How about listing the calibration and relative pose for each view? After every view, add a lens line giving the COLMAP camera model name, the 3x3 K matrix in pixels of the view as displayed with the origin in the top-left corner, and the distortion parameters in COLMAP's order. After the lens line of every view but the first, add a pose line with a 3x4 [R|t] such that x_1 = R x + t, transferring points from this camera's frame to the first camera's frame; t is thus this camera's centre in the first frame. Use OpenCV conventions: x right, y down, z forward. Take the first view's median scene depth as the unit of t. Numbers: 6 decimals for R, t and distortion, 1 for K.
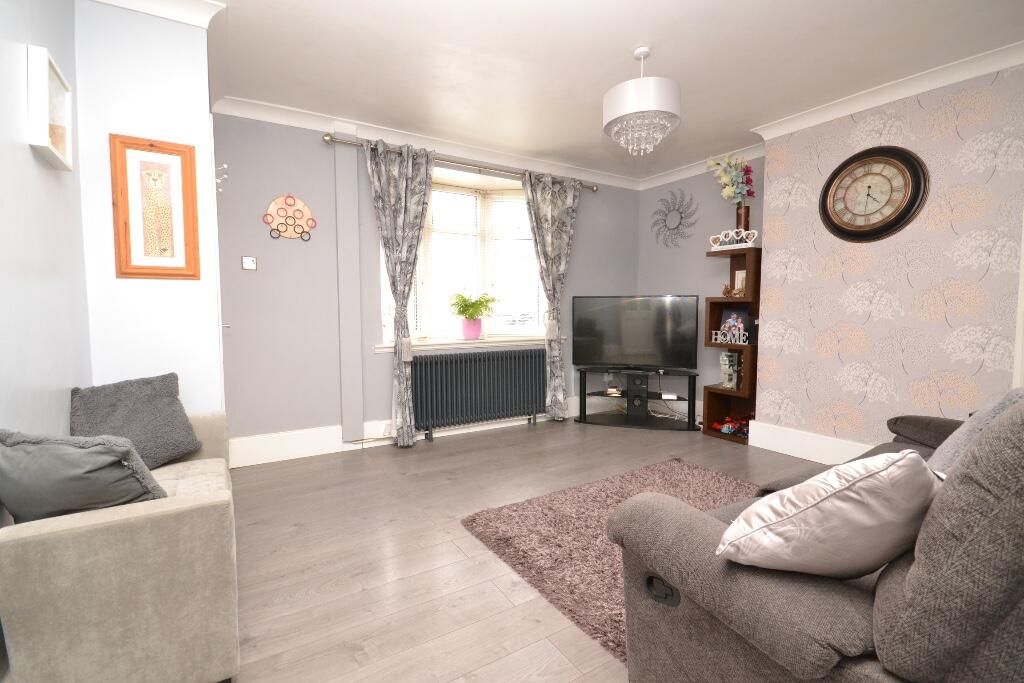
lens RADIAL K [[480.7, 0, 512.8], [0, 480.7, 338.0], [0, 0, 1]] dist [-0.004988, -0.000676]
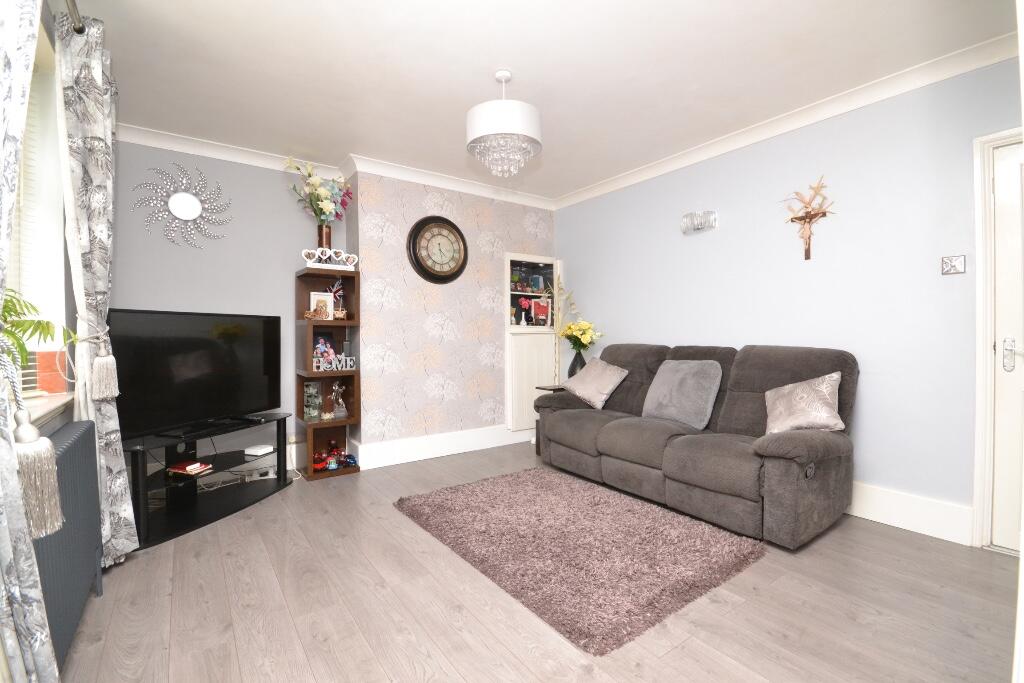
lens RADIAL K [[455.2, 0, 512.7], [0, 455.2, 337.6], [0, 0, 1]] dist [0.002140, -0.005713]
pose [[-0.092704, -0.000827, 0.995693, -0.510075], [0.069230, 0.997574, 0.007274, -0.038697], [-0.993284, 0.069606, -0.092422, 0.831938]]
